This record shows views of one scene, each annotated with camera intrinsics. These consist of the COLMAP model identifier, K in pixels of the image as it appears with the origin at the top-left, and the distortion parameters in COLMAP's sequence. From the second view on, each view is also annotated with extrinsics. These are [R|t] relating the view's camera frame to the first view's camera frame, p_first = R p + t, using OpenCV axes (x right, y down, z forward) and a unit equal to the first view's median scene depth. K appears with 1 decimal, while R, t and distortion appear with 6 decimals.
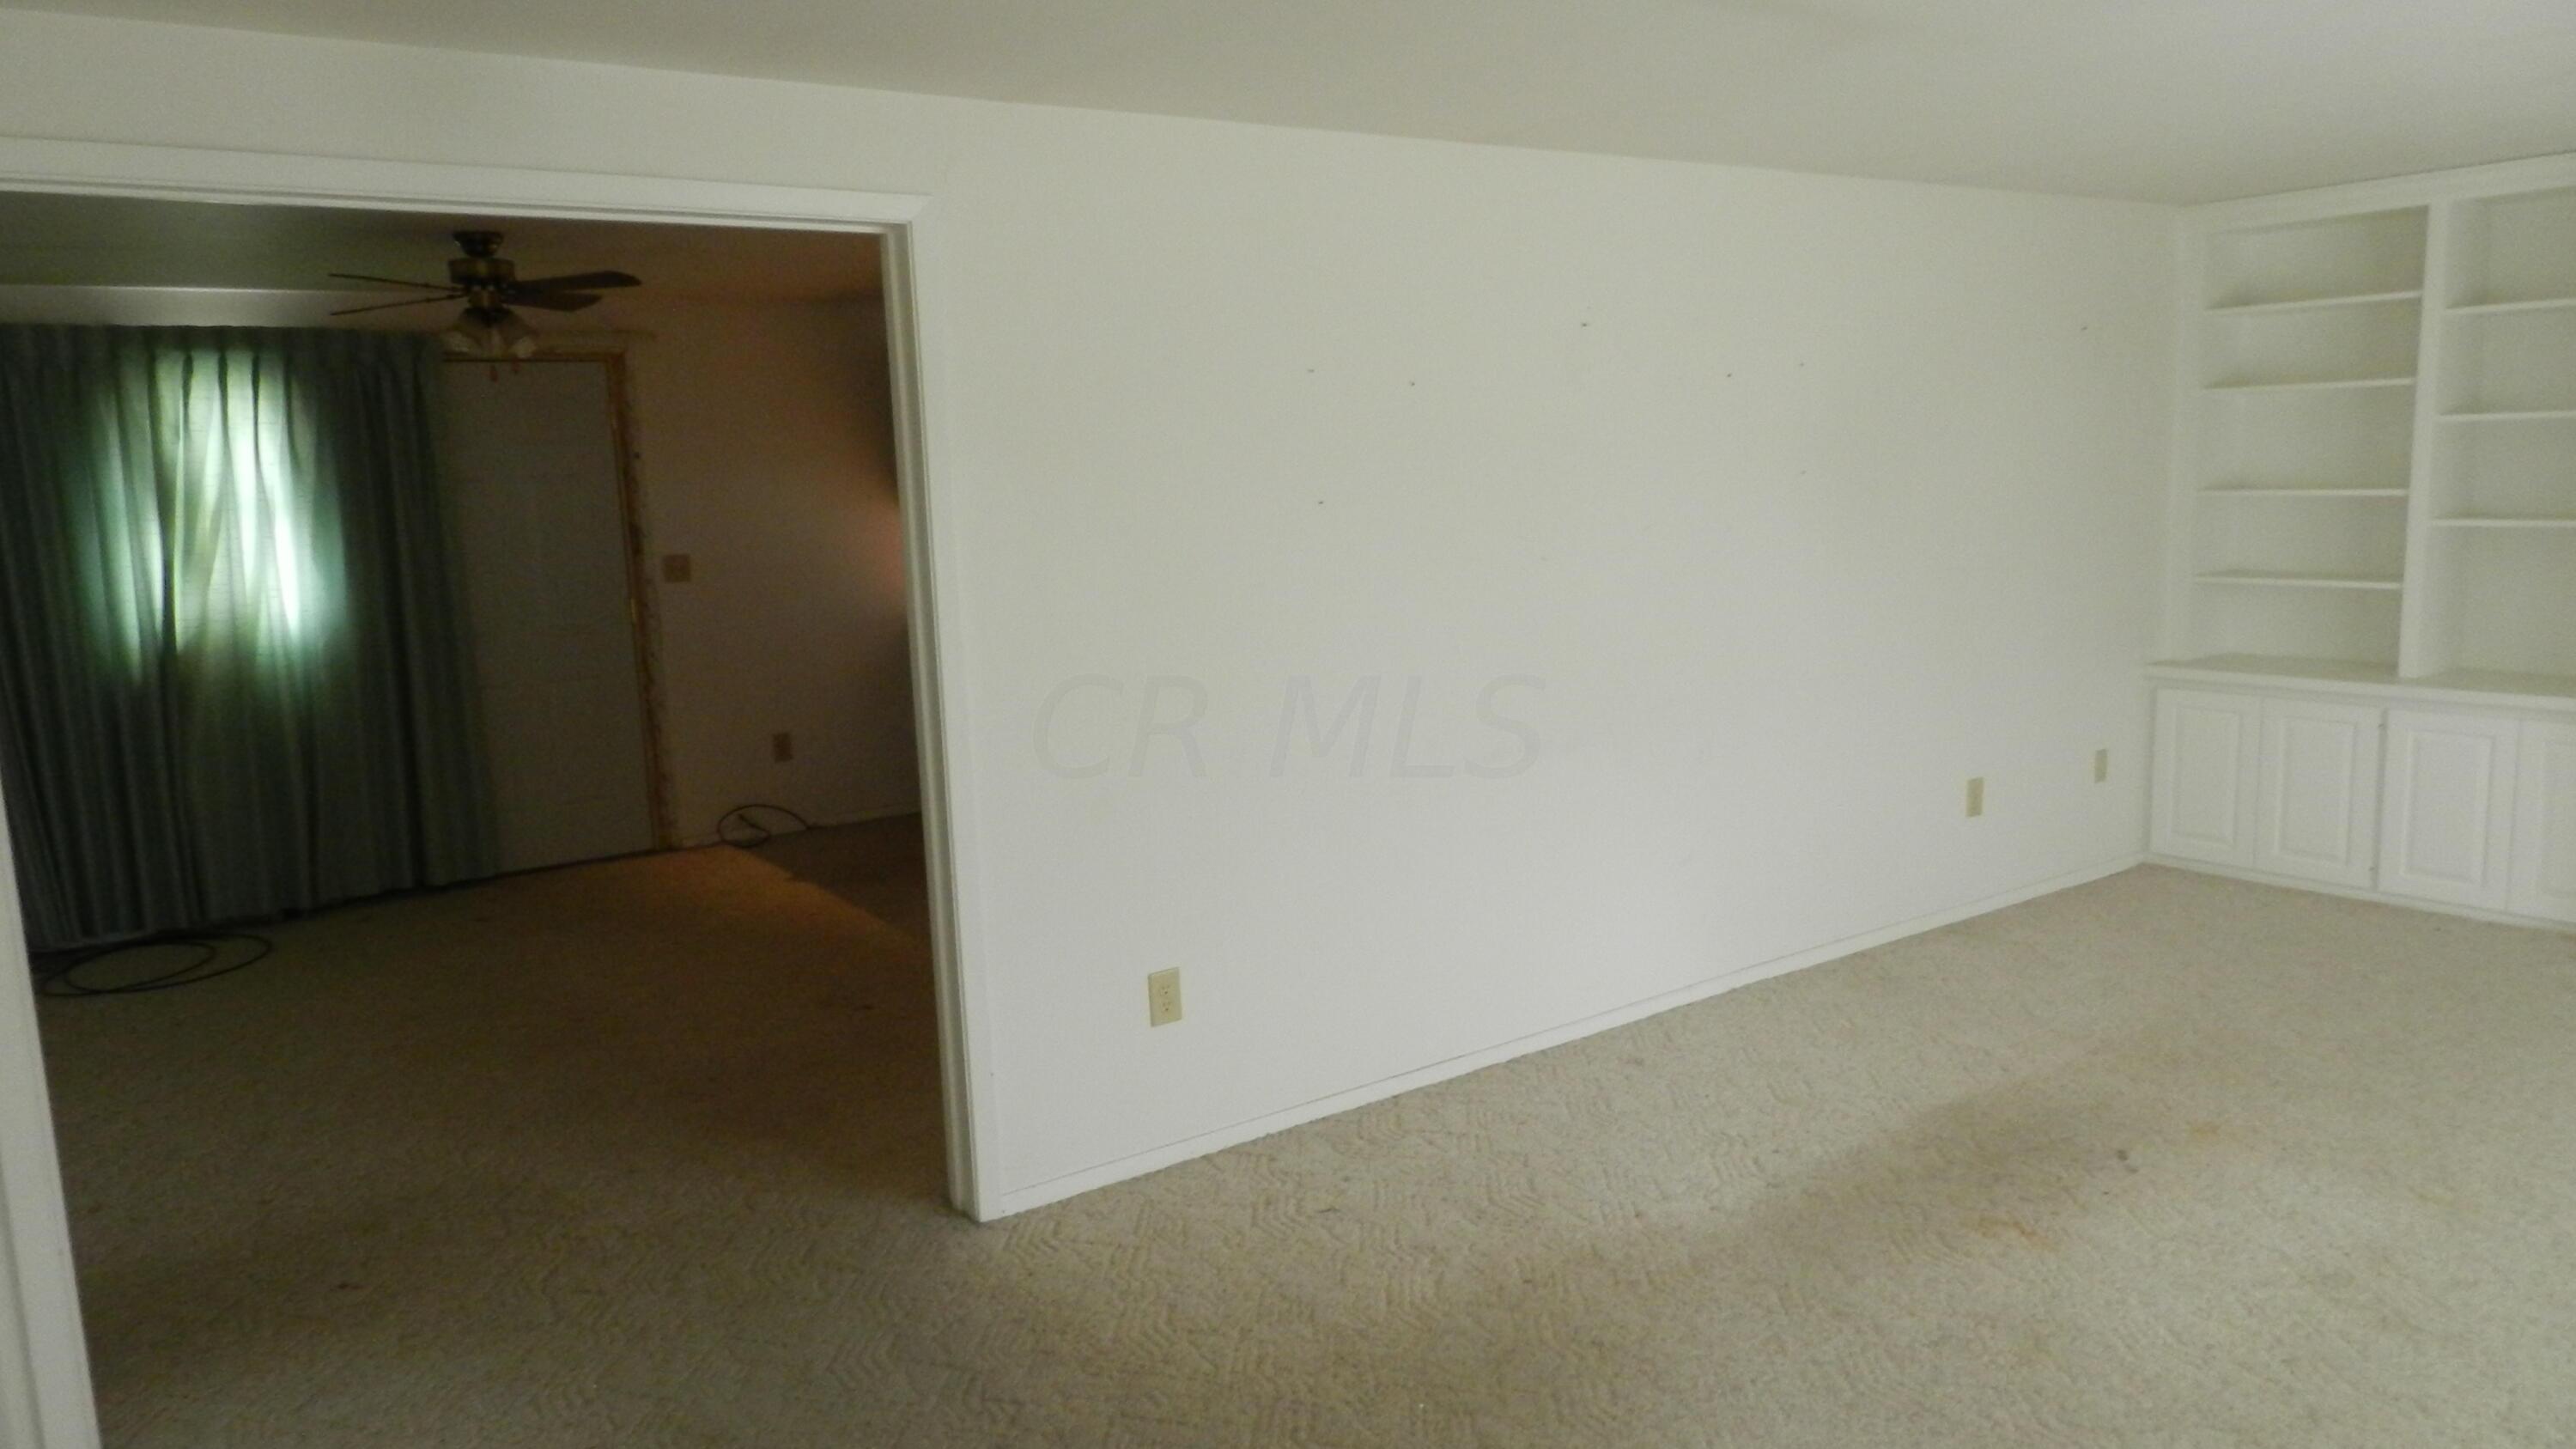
lens RADIAL K [[1718.1, 0, 1287.6], [0, 1718.1, 721.0], [0, 0, 1]] dist [0.008710, -0.005912]
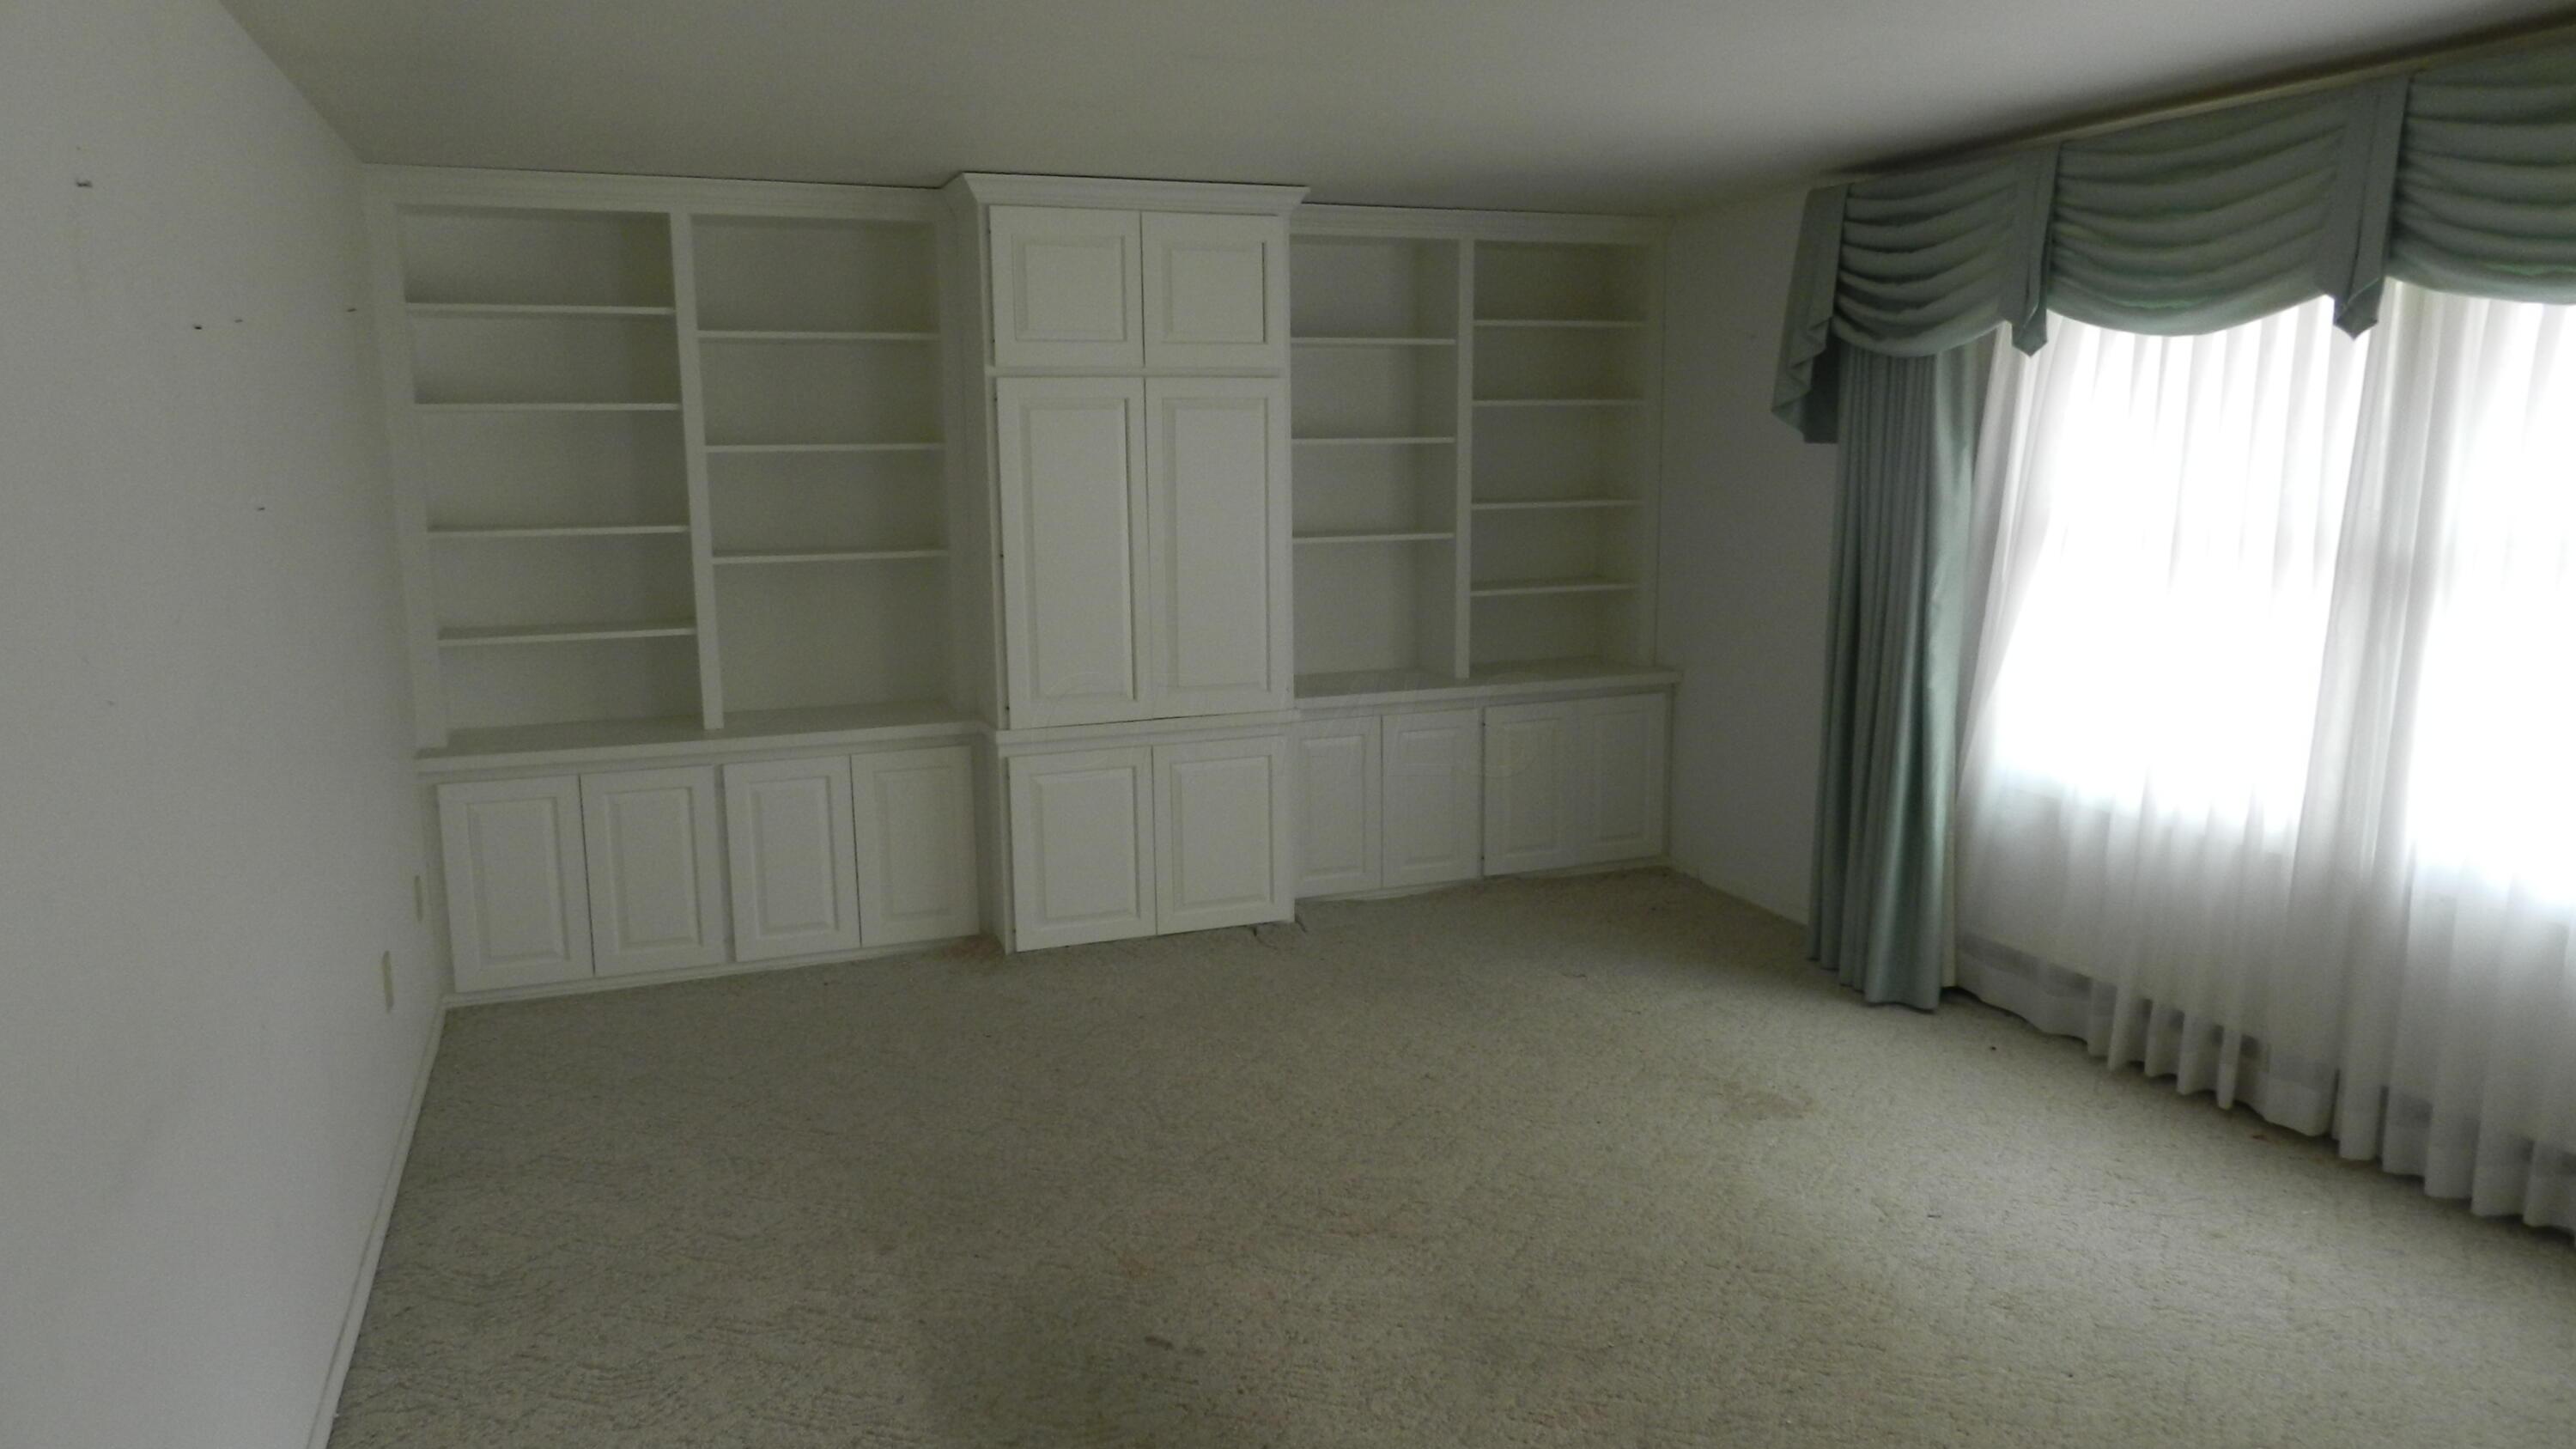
lens RADIAL K [[1718.1, 0, 1291.2], [0, 1718.1, 714.6], [0, 0, 1]] dist [0.008710, -0.005912]
pose [[0.243454, -0.116633, 0.962874, -0.159233], [0.150603, 0.985249, 0.081265, -0.061507], [-0.958149, 0.125227, 0.257428, 0.472038]]
